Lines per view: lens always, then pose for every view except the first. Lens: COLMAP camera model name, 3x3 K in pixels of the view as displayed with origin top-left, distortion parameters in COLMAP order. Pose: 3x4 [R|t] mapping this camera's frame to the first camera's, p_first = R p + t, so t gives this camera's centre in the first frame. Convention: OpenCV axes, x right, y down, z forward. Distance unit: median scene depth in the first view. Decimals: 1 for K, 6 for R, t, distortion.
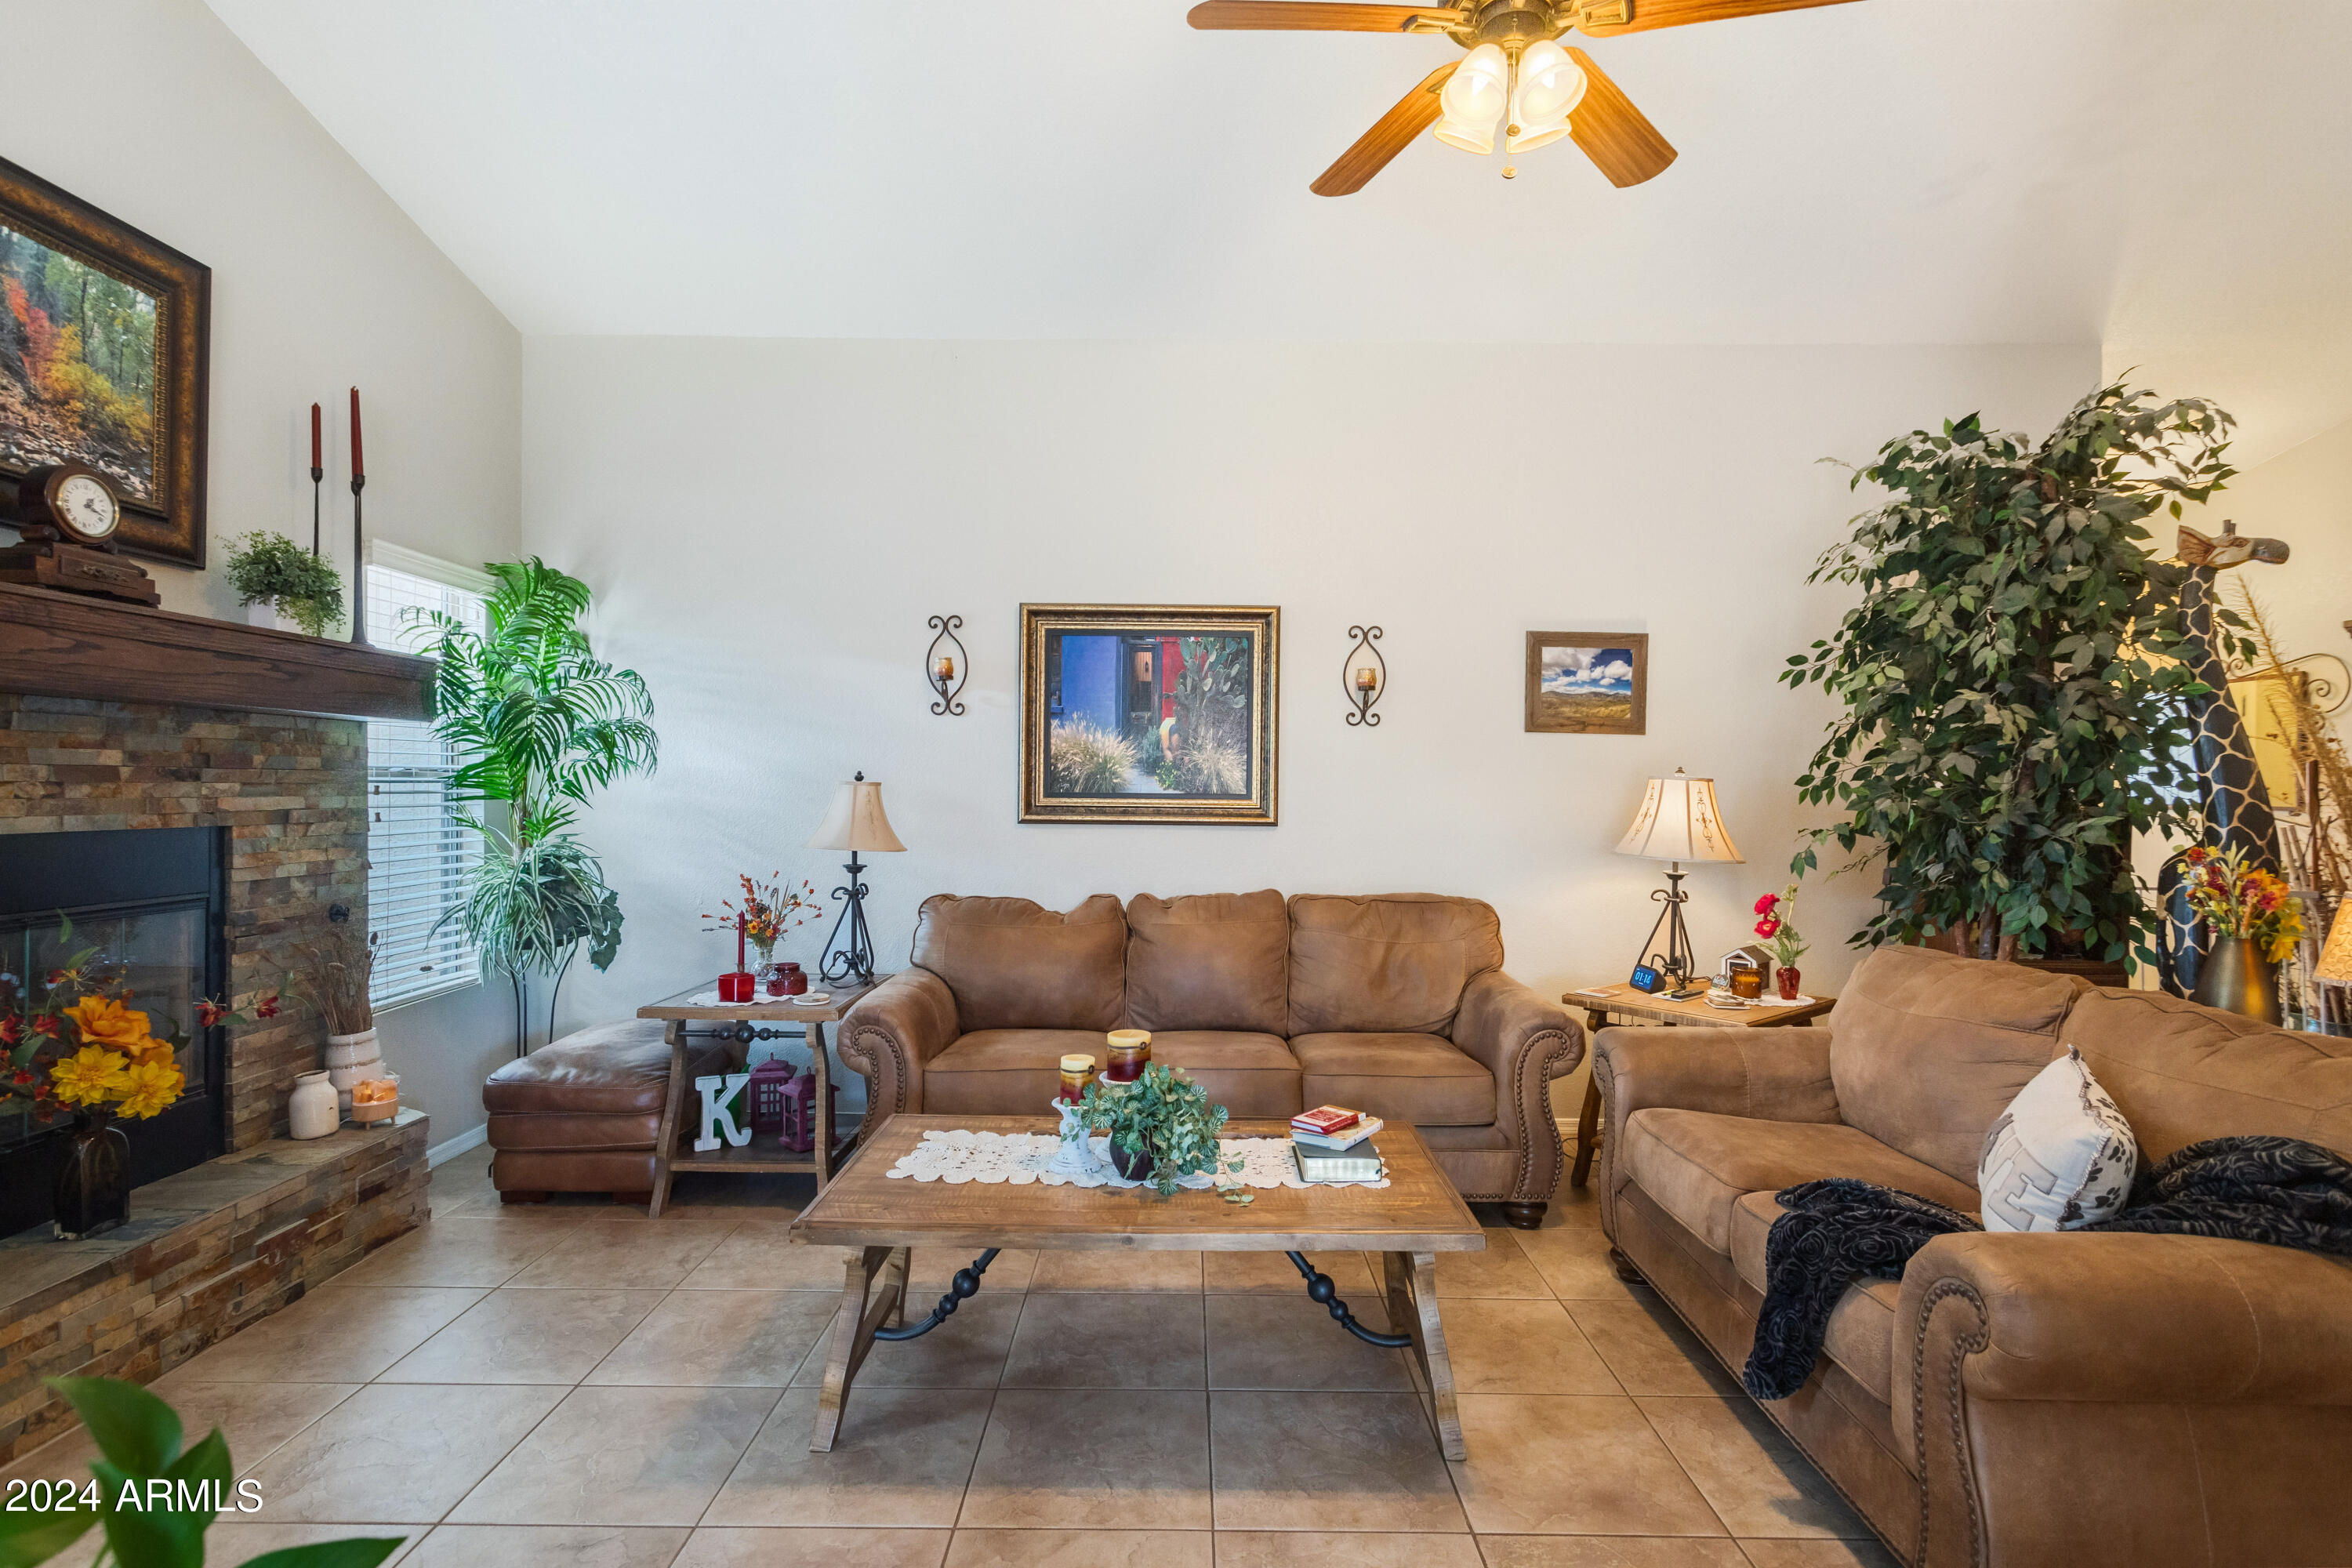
lens RADIAL K [[1122.9, 0, 1183.8], [0, 1122.9, 791.8], [0, 0, 1]] dist [-0.004338, 0.001983]
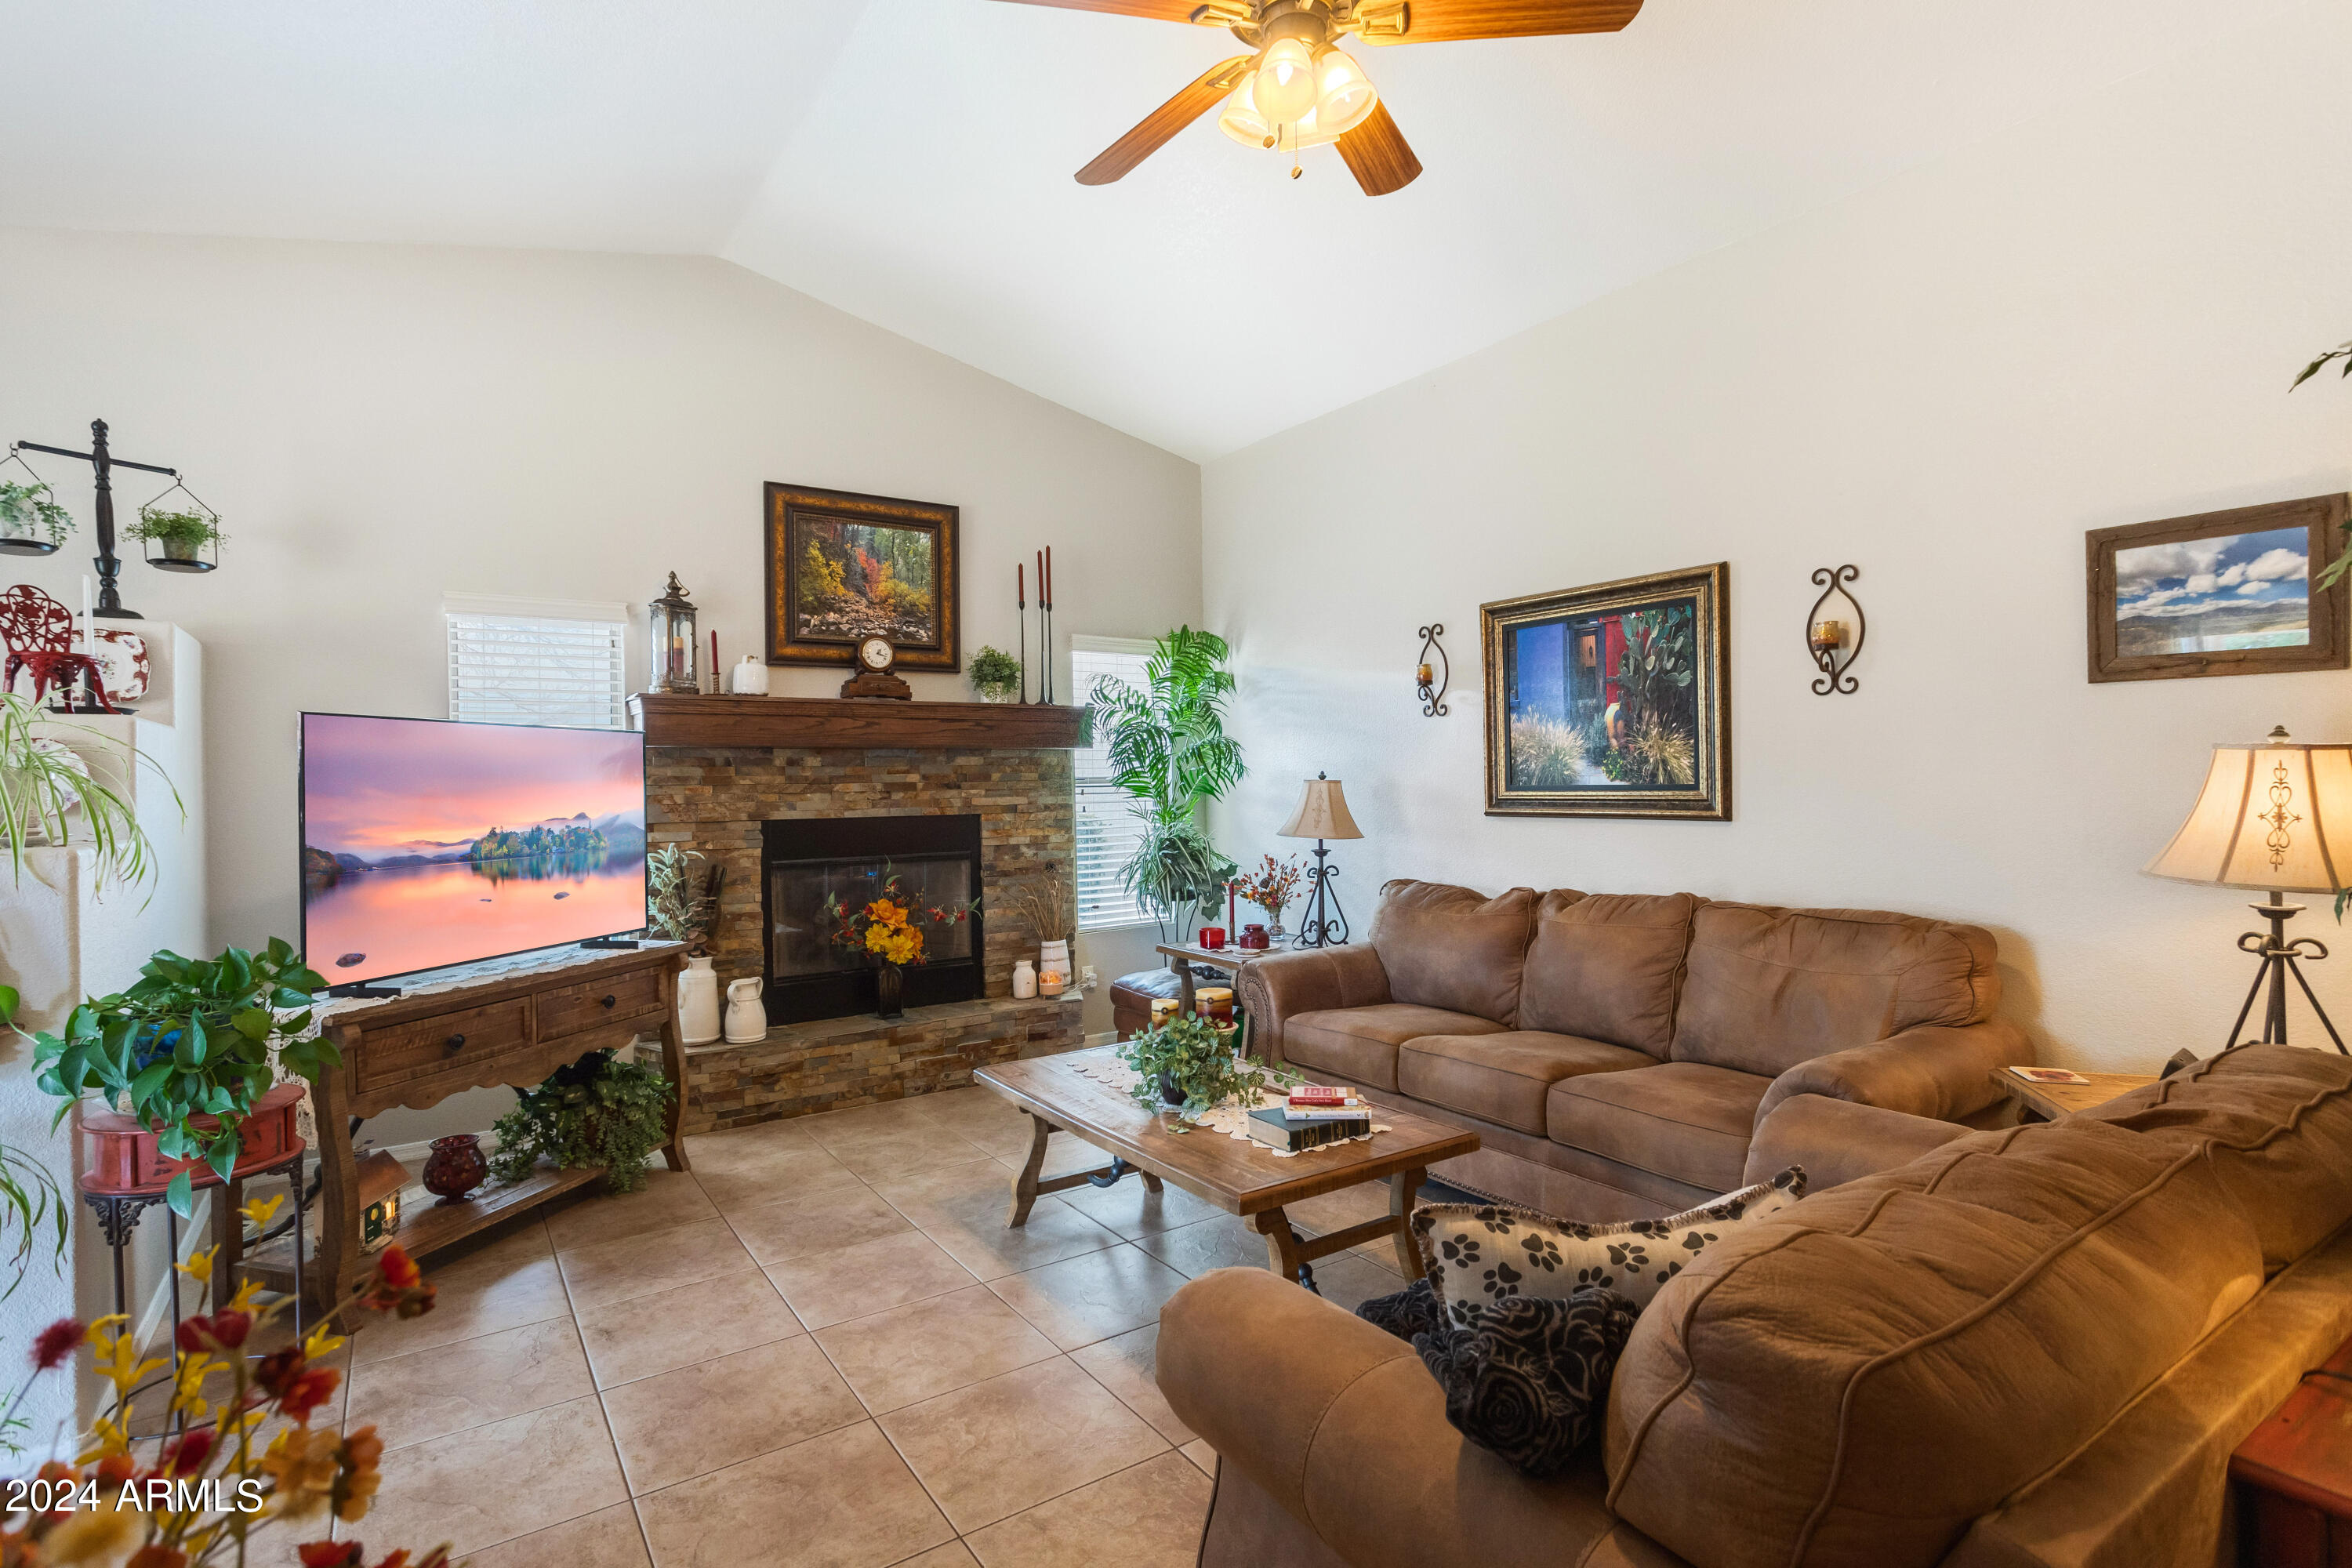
lens RADIAL K [[1122.9, 0, 1169.1], [0, 1122.9, 789.6], [0, 0, 1]] dist [-0.004338, 0.001983]
pose [[0.557738, -0.013750, -0.829903, 0.685154], [0.016552, 0.999848, -0.005442, 0.005571], [0.829852, -0.010701, 0.557881, 0.219150]]
